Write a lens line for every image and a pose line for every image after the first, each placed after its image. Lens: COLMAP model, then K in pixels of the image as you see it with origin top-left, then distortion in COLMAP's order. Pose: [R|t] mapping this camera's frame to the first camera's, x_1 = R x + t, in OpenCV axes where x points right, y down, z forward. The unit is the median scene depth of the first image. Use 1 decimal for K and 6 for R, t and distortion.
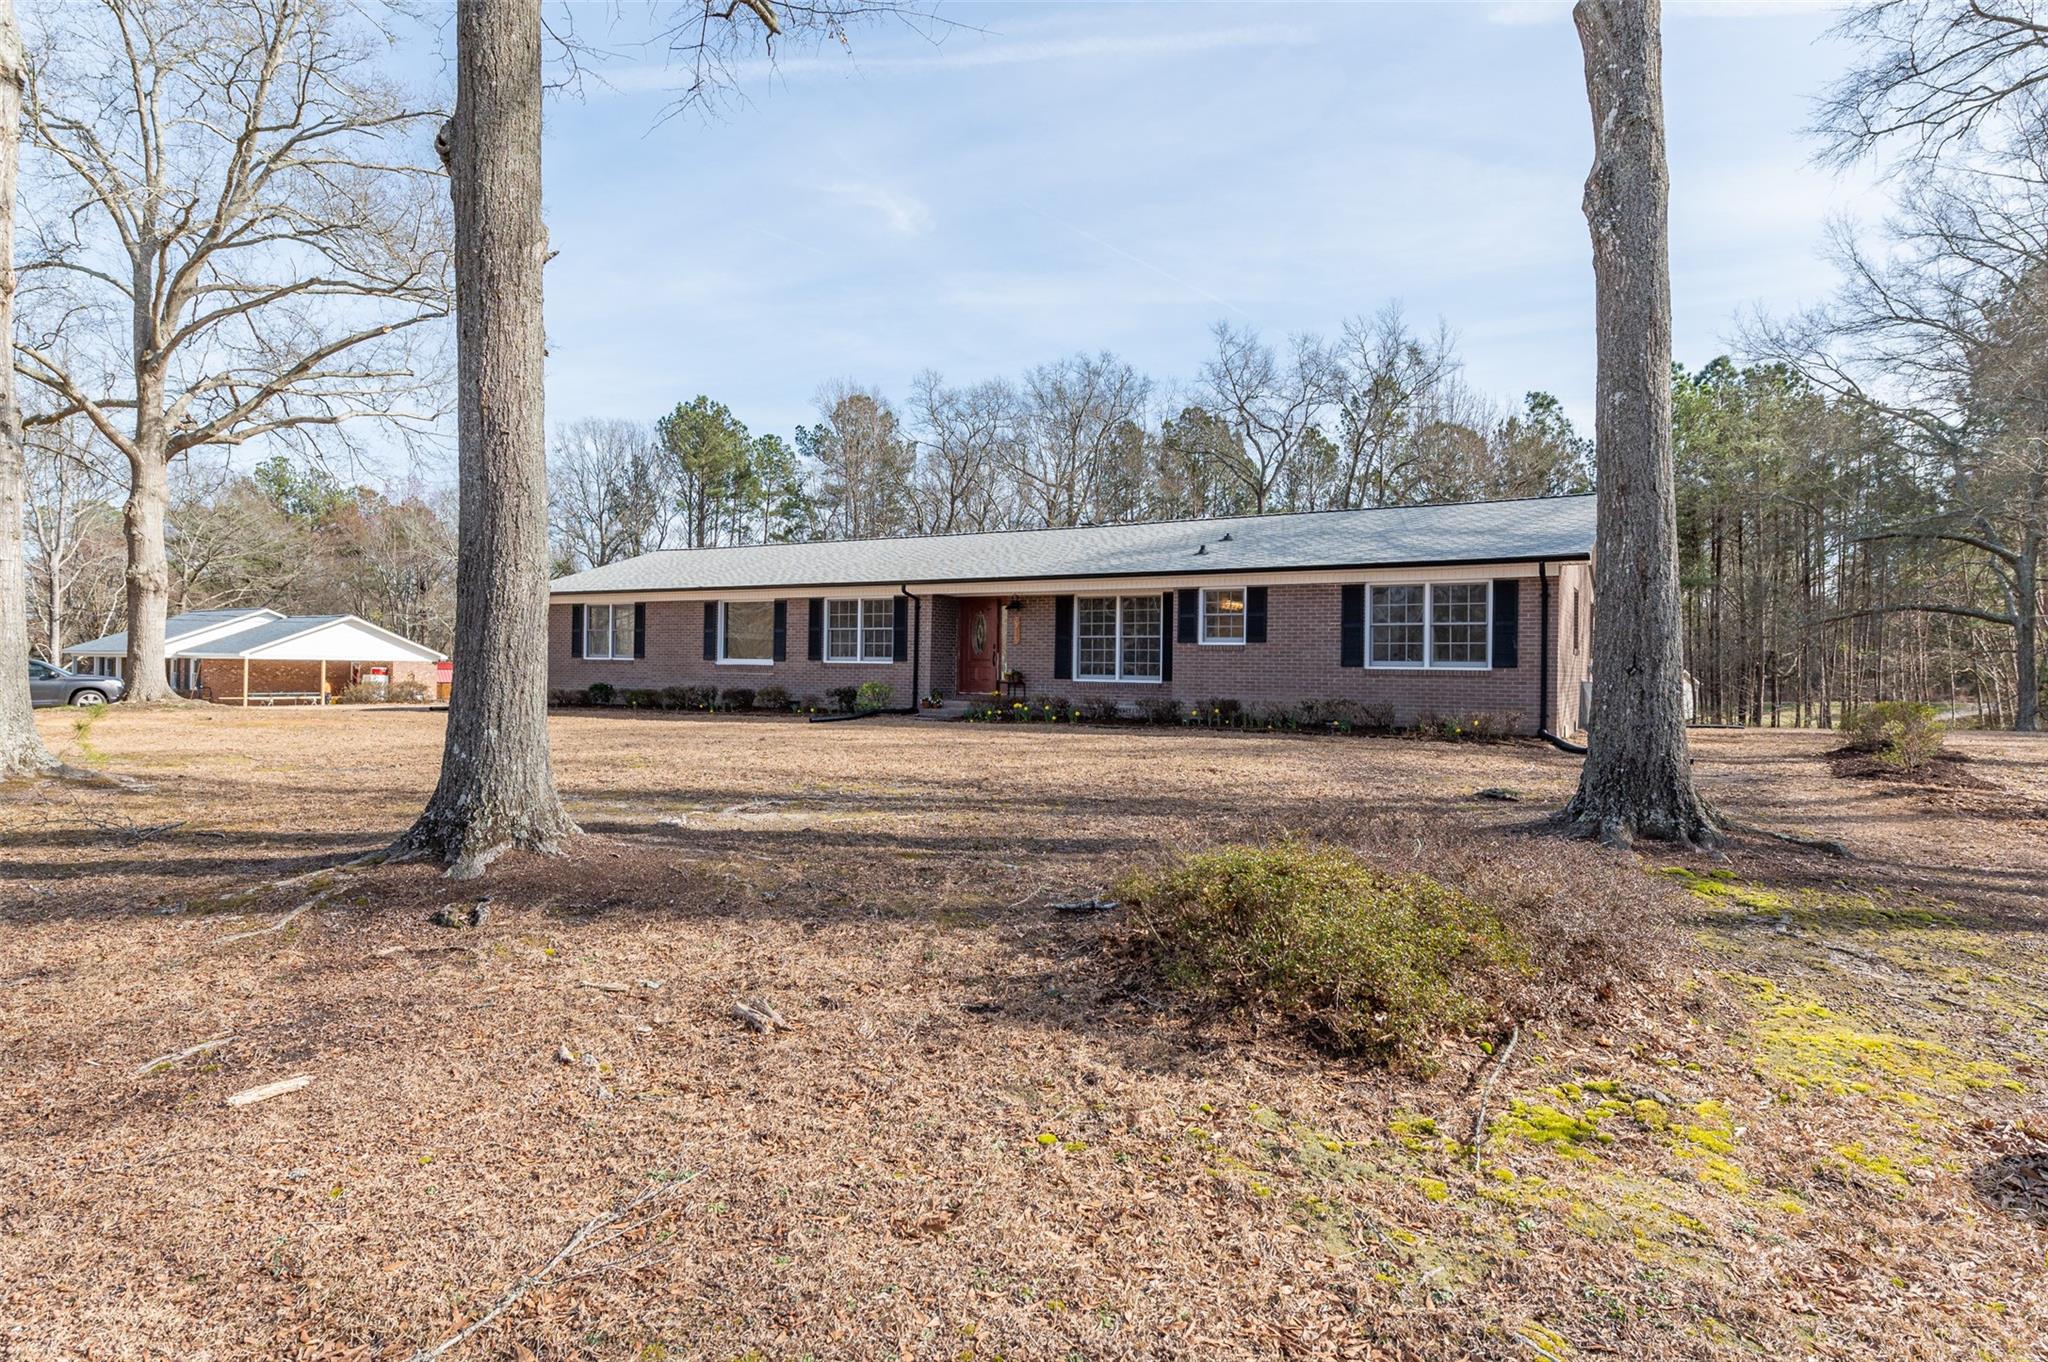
lens RADIAL K [[1116.6, 0, 1042.5], [0, 1116.6, 679.7], [0, 0, 1]] dist [0.016082, -0.002896]
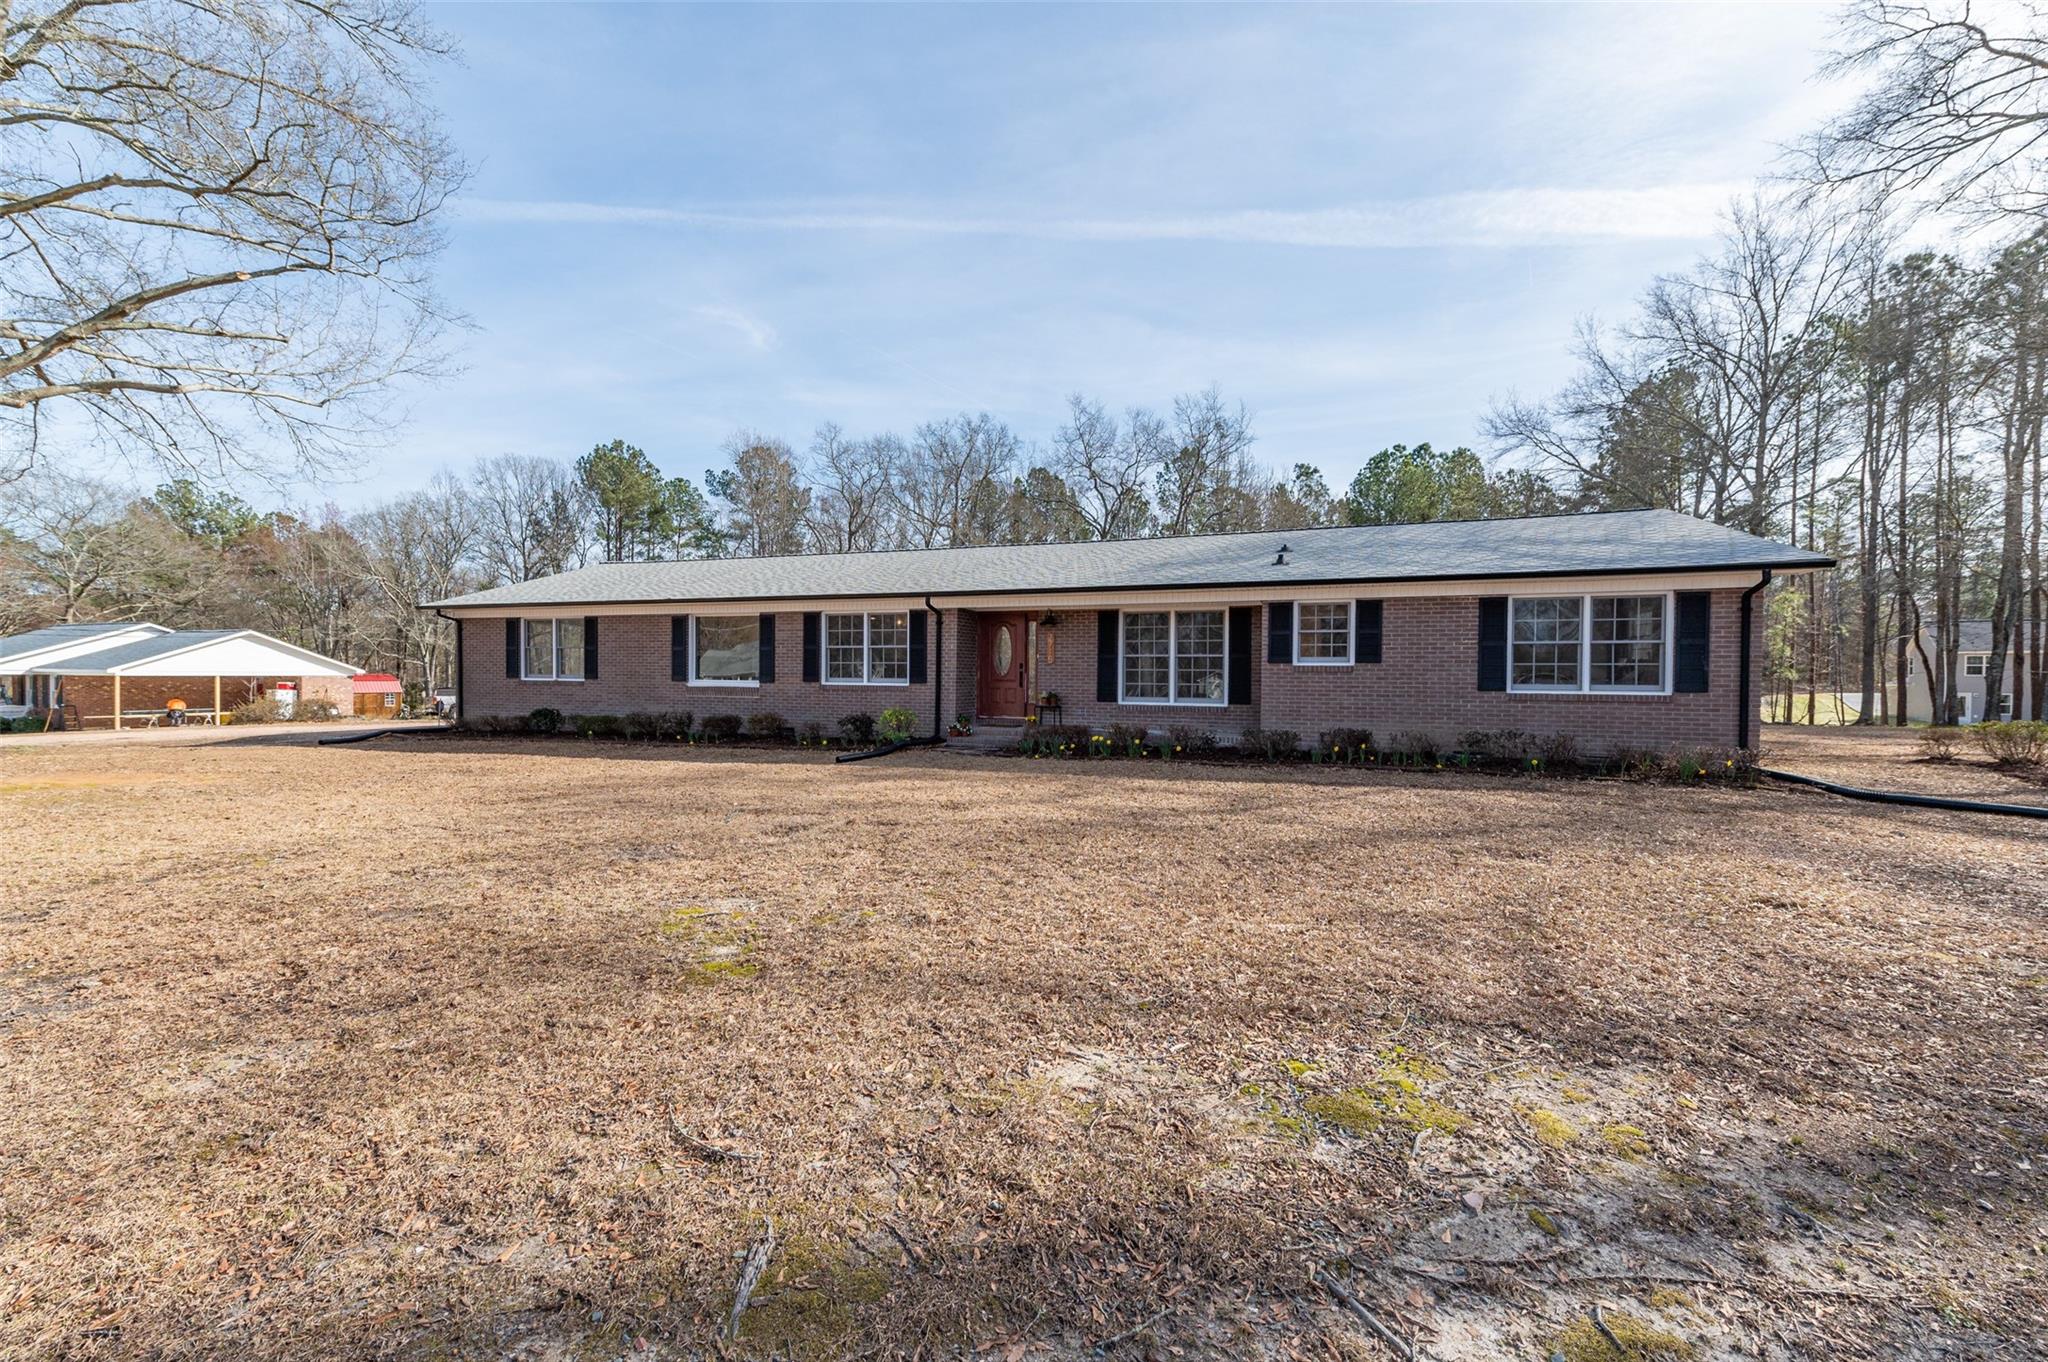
lens RADIAL K [[801.8, 0, 1026.8], [0, 801.8, 696.9], [0, 0, 1]] dist [0.019063, -0.000838]
pose [[0.983081, -0.012212, 0.182762, -0.142658], [0.008197, 0.999709, 0.022705, -0.017454], [-0.182986, -0.020823, 0.982895, 0.317065]]
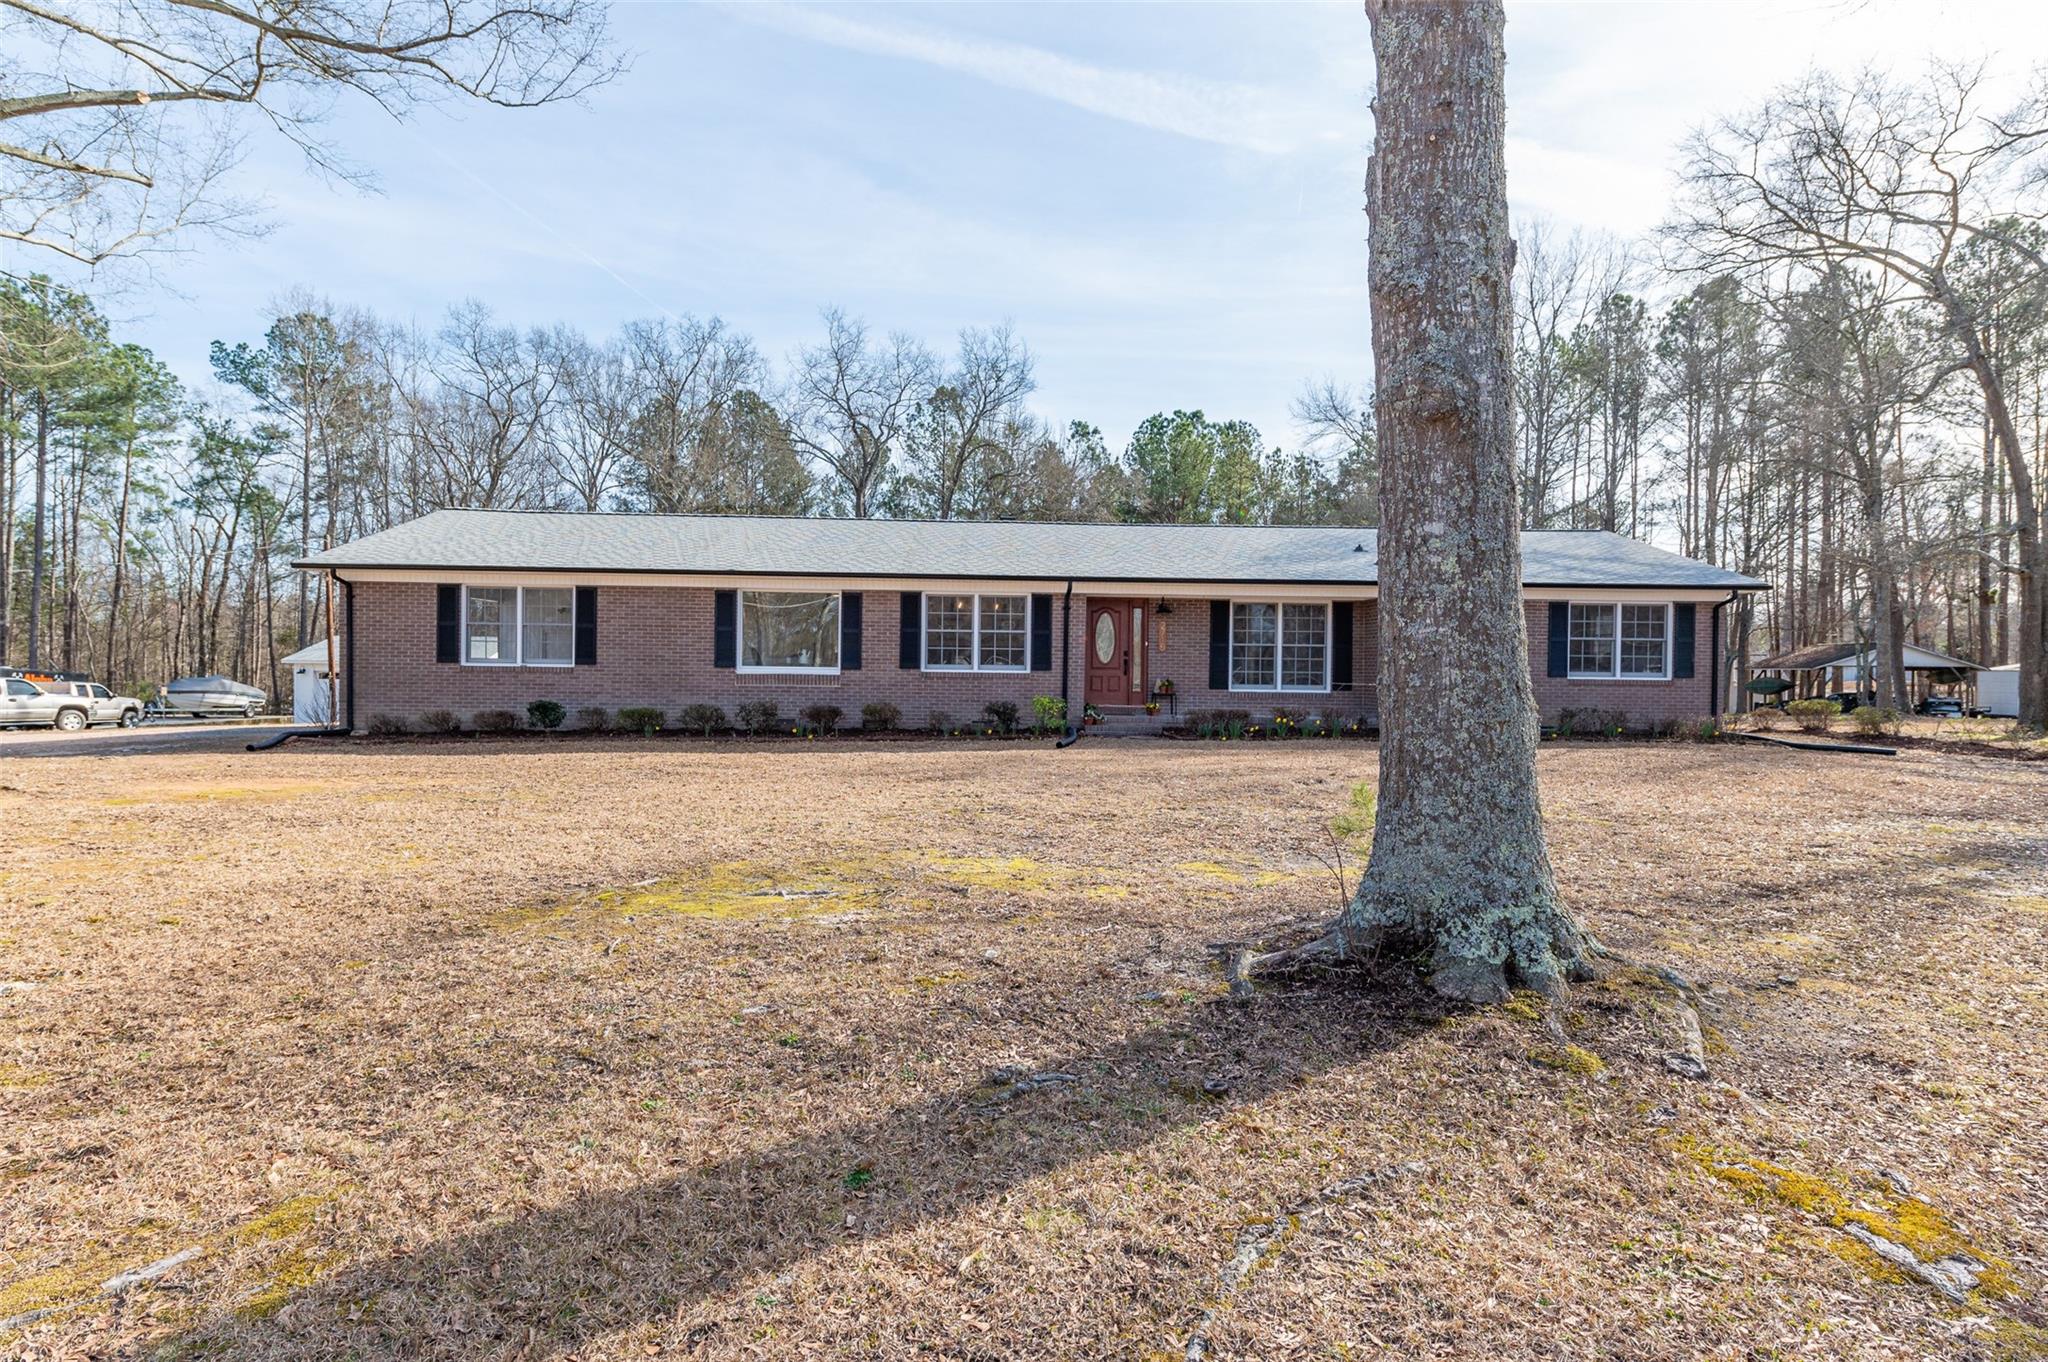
lens RADIAL K [[1116.6, 0, 1032.5], [0, 1116.6, 686.9], [0, 0, 1]] dist [0.016082, -0.002896]
pose [[0.836031, -0.008966, 0.548609, -0.534962], [0.005345, 0.999952, 0.008197, -0.010049], [-0.548656, -0.003921, 0.836039, 0.265059]]
